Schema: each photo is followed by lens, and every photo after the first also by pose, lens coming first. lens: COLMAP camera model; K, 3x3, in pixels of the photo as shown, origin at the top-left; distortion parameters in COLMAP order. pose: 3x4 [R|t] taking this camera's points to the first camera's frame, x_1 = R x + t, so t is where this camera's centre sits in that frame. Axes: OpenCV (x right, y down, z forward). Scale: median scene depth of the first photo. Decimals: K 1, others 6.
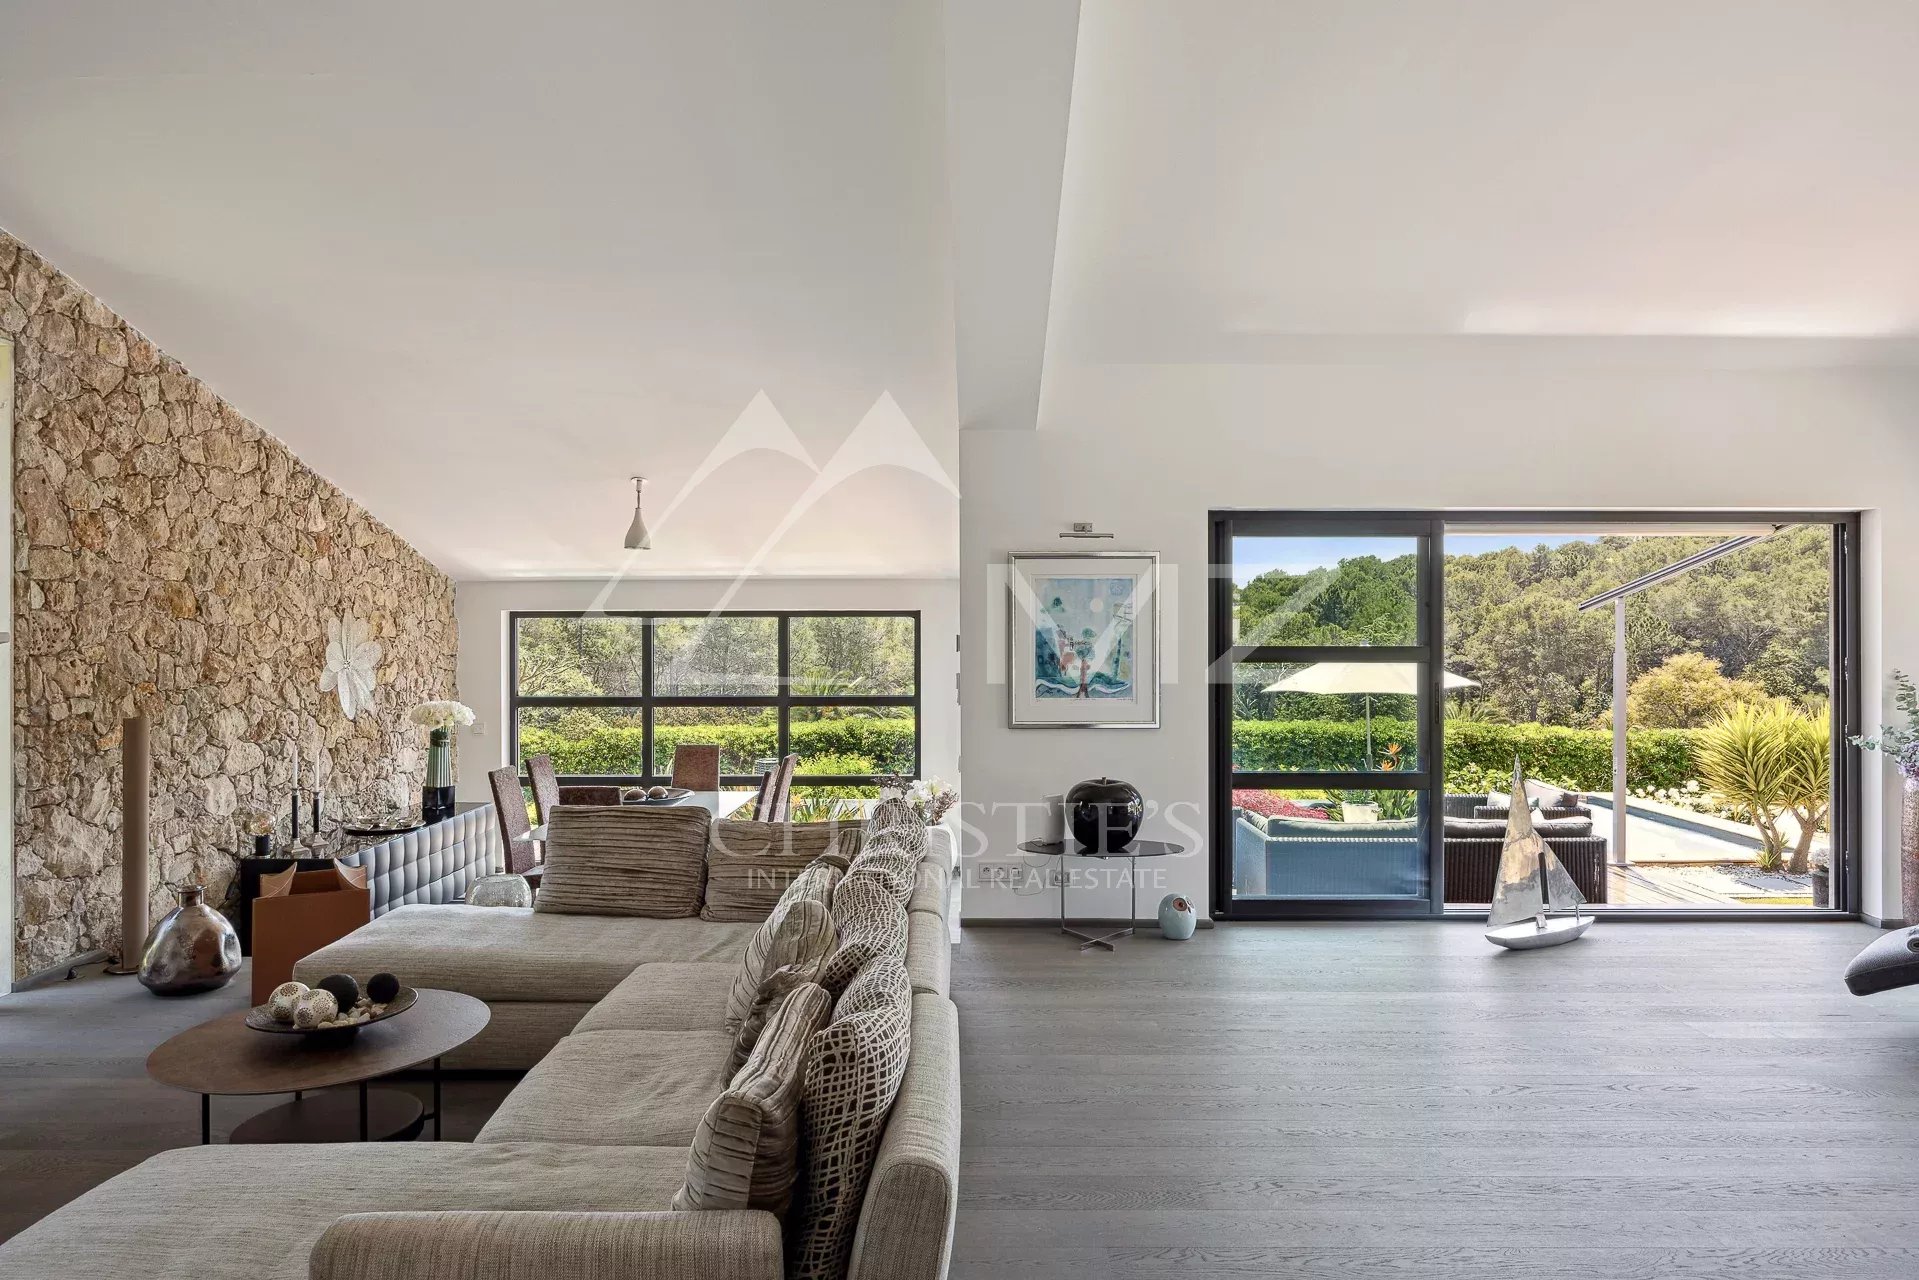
lens RADIAL K [[1193.1, 0, 960.2], [0, 1193.1, 622.8], [0, 0, 1]] dist [-0.003044, -0.001179]
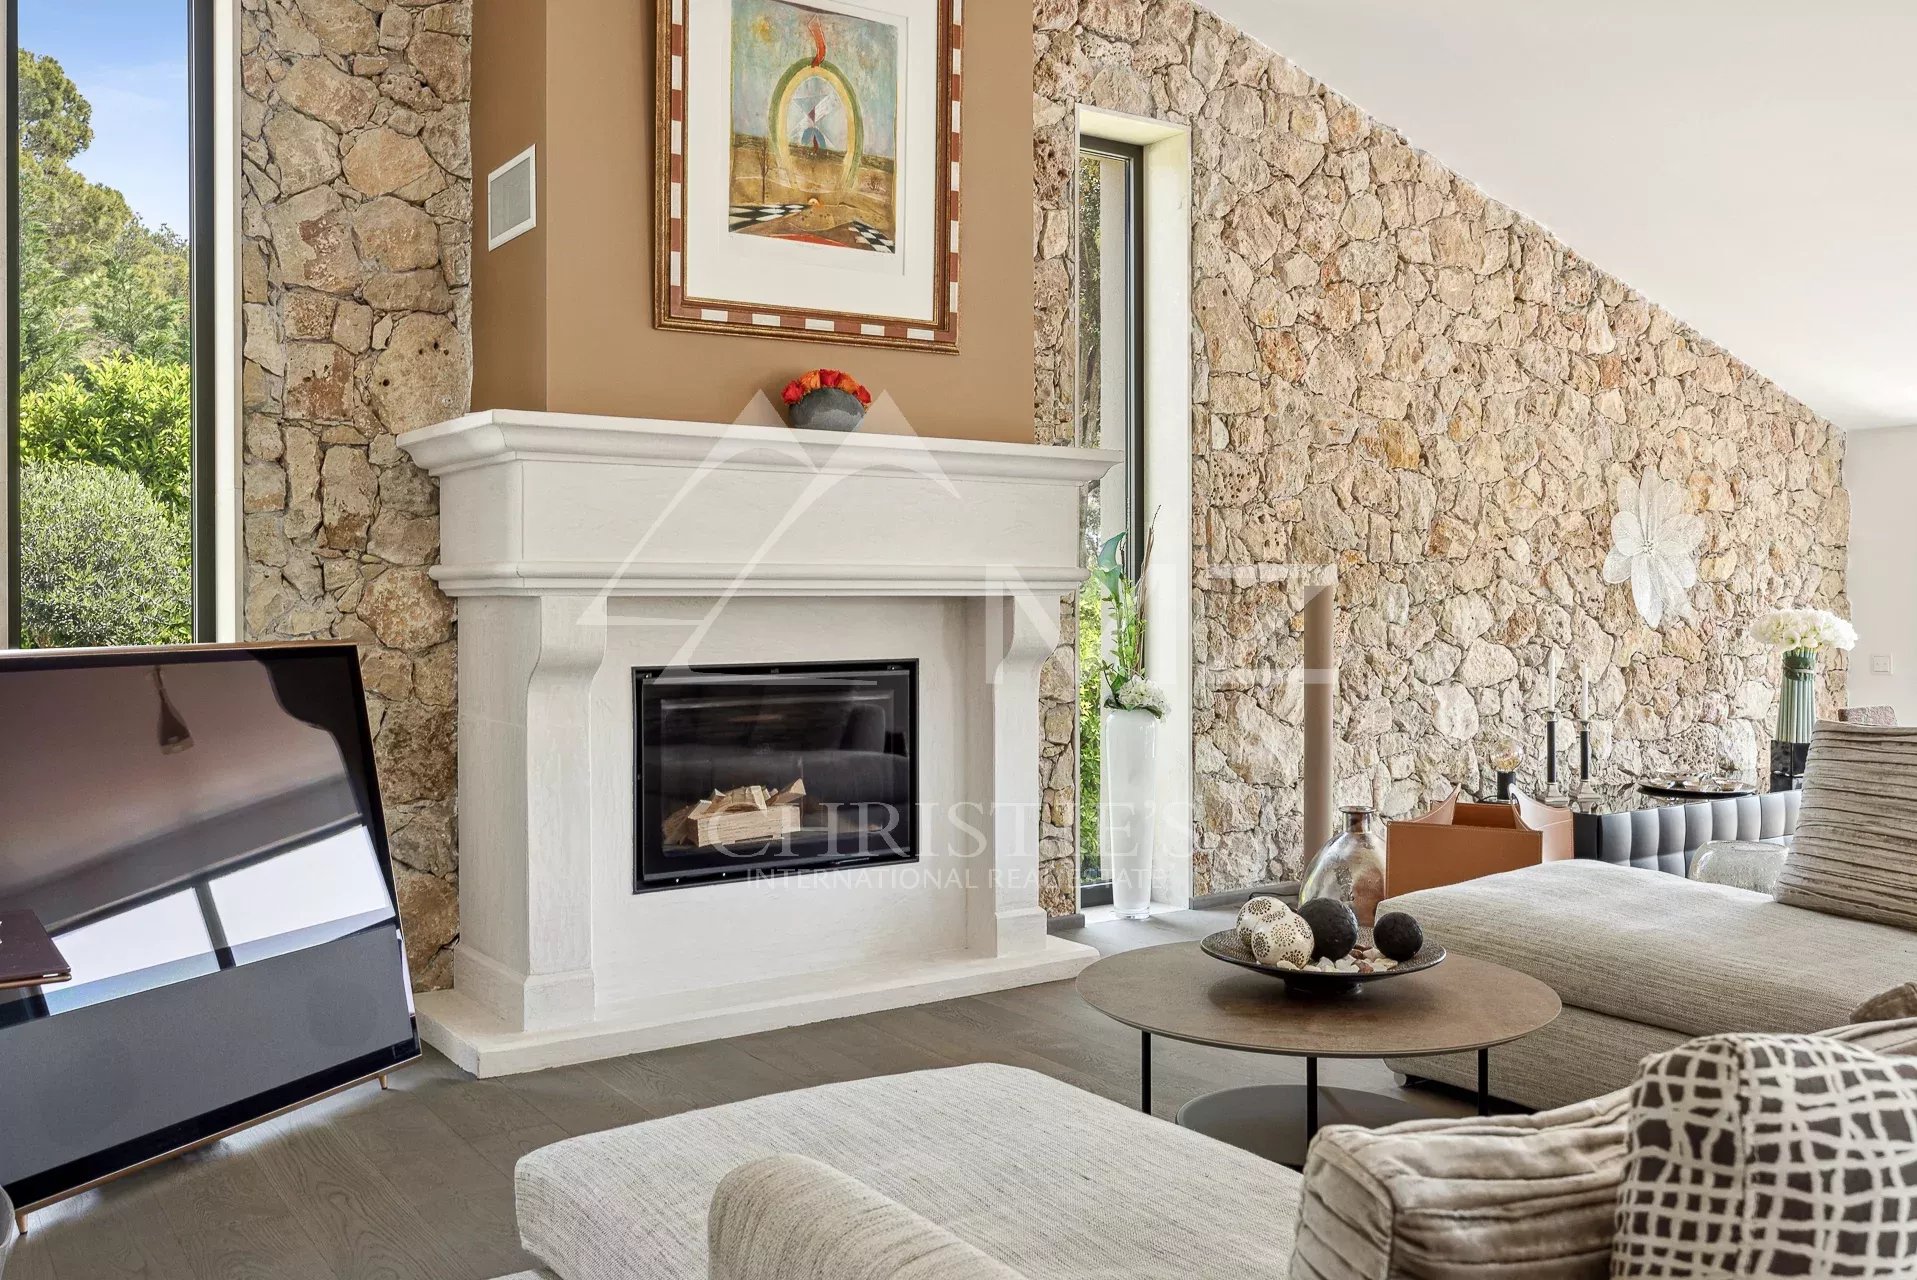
lens RADIAL K [[1634.2, 0, 970.7], [0, 1634.2, 597.6], [0, 0, 1]] dist [-0.012357, 0.019689]
pose [[0.562456, 0.003608, -0.826820, 0.049086], [0.004445, 0.999963, 0.007388, 0.068304], [0.826816, -0.007831, 0.562419, 0.189111]]
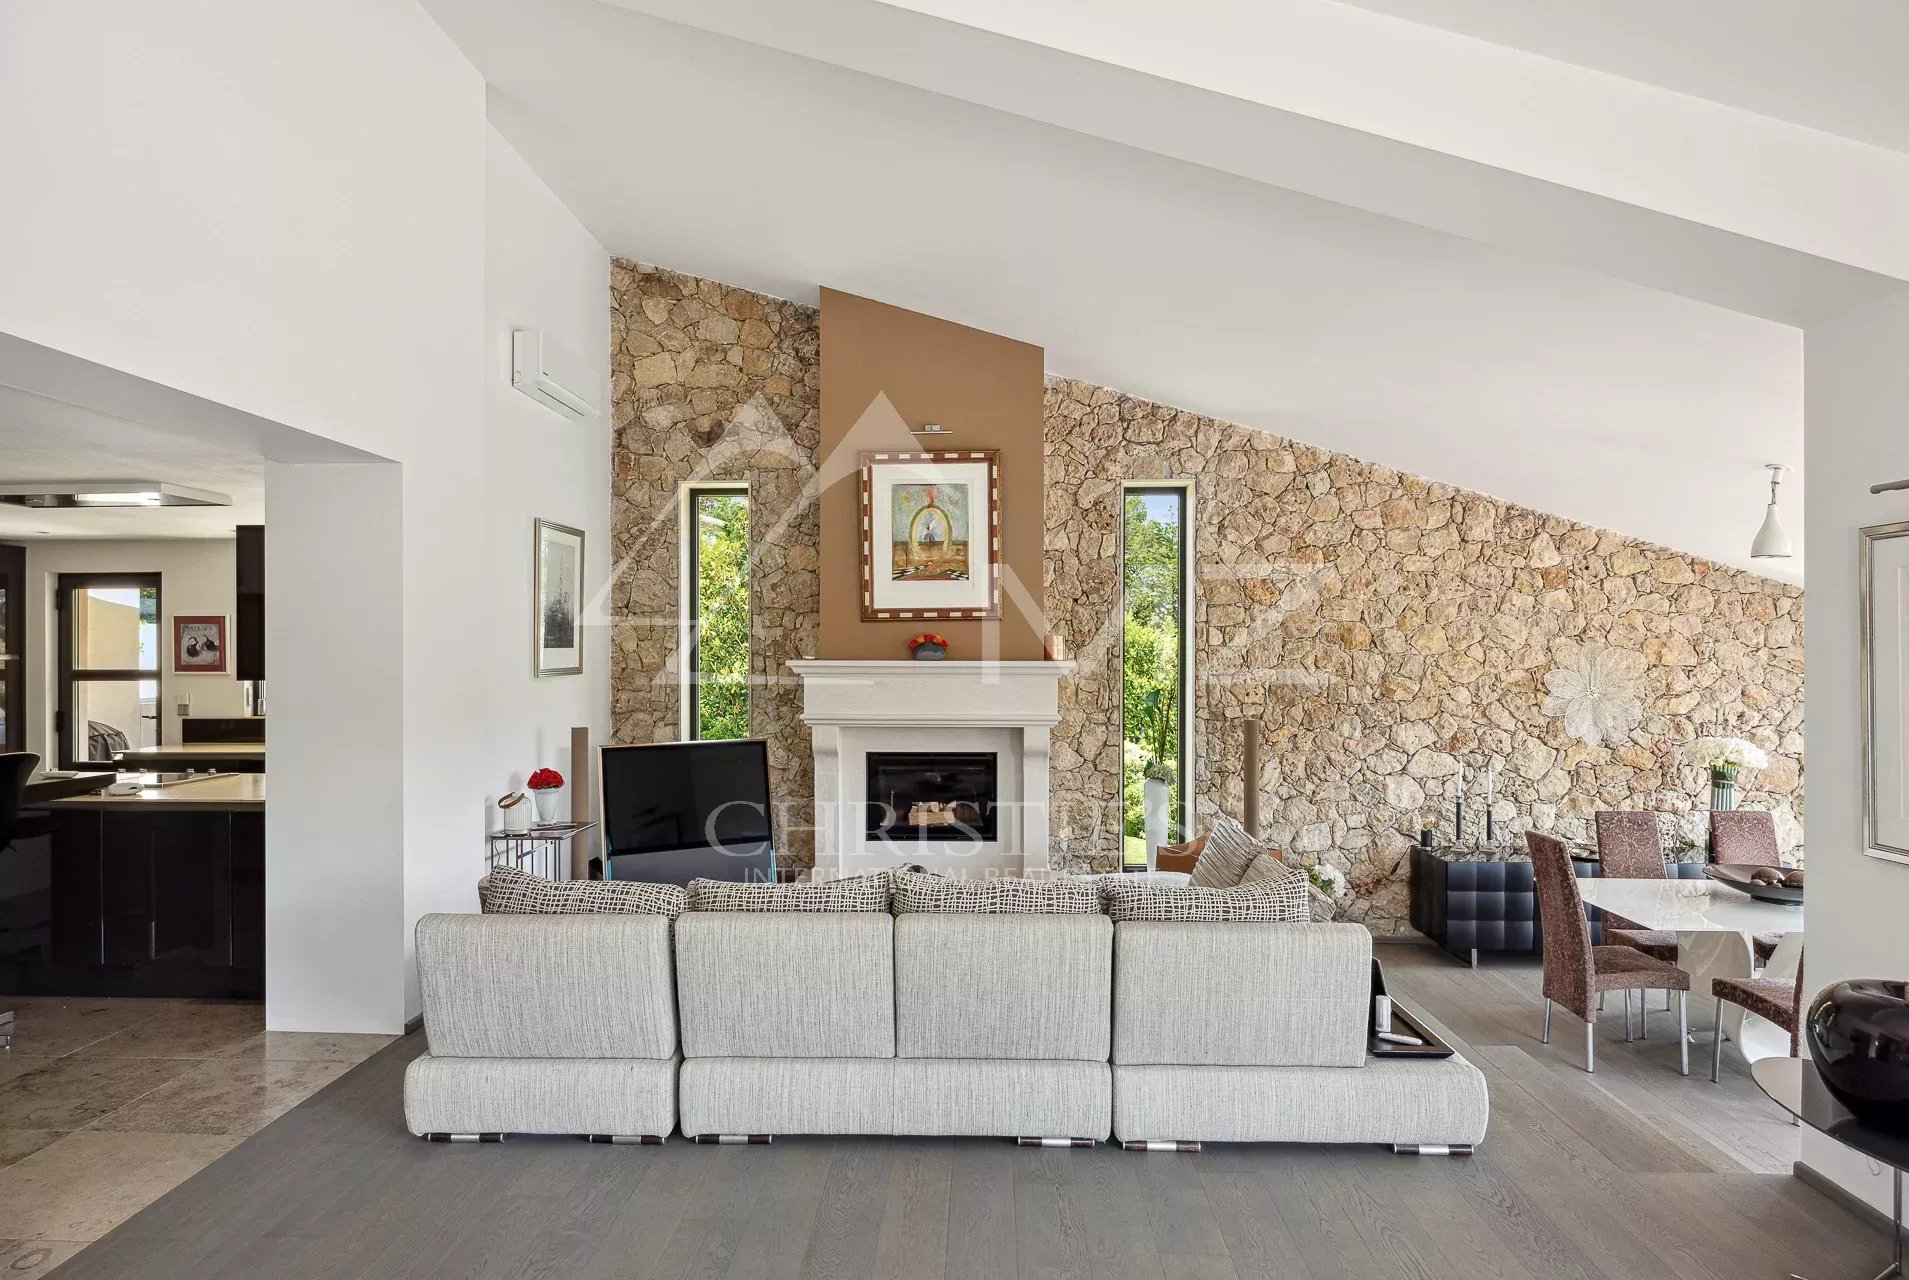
lens RADIAL K [[1104.3, 0, 949.6], [0, 1104.3, 649.7], [0, 0, 1]] dist [-0.001954, -0.000706]
pose [[-0.061601, 0.005883, -0.998084, 0.581669], [0.008191, 0.999952, 0.005388, -0.013617], [0.998067, -0.007843, -0.061646, 0.622673]]
